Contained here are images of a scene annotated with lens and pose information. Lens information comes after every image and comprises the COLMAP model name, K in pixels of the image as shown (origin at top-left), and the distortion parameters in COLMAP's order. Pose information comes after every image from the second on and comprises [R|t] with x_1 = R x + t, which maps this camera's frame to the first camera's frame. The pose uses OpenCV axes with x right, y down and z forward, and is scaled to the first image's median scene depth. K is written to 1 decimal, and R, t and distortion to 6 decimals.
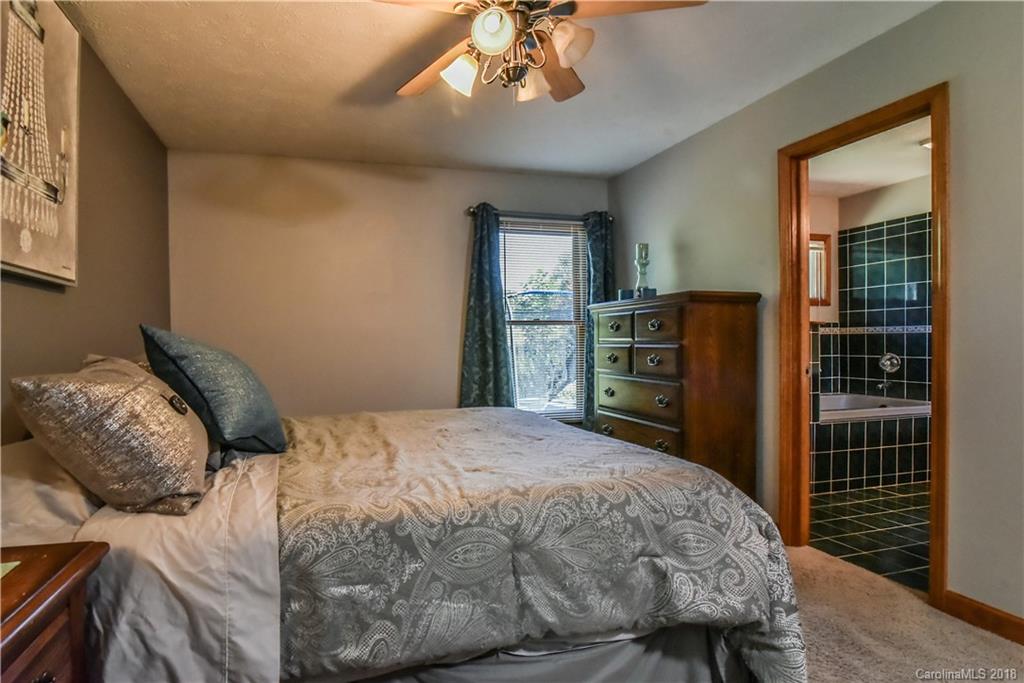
lens RADIAL K [[488.2, 0, 512.2], [0, 488.2, 348.3], [0, 0, 1]] dist [-0.020315, 0.000539]
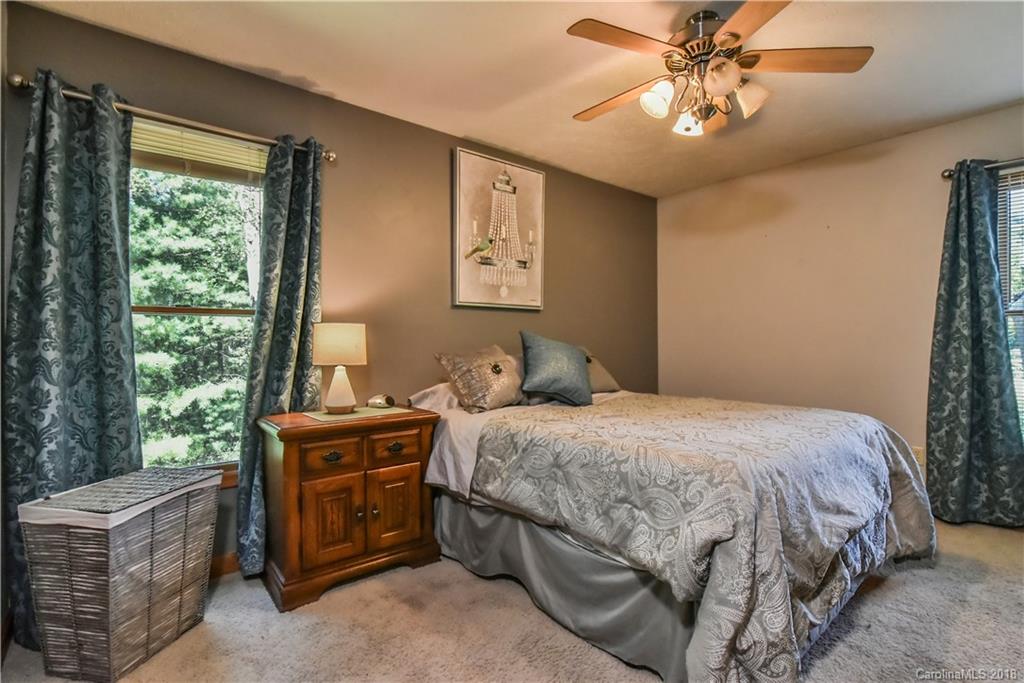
lens RADIAL K [[476.3, 0, 512.0], [0, 476.3, 341.5], [0, 0, 1]] dist [-0.025197, -0.000306]
pose [[0.434392, 0.008901, -0.900680, 0.870092], [-0.013472, 0.999904, 0.003384, -0.008923], [0.900623, 0.010664, 0.434470, 0.101070]]
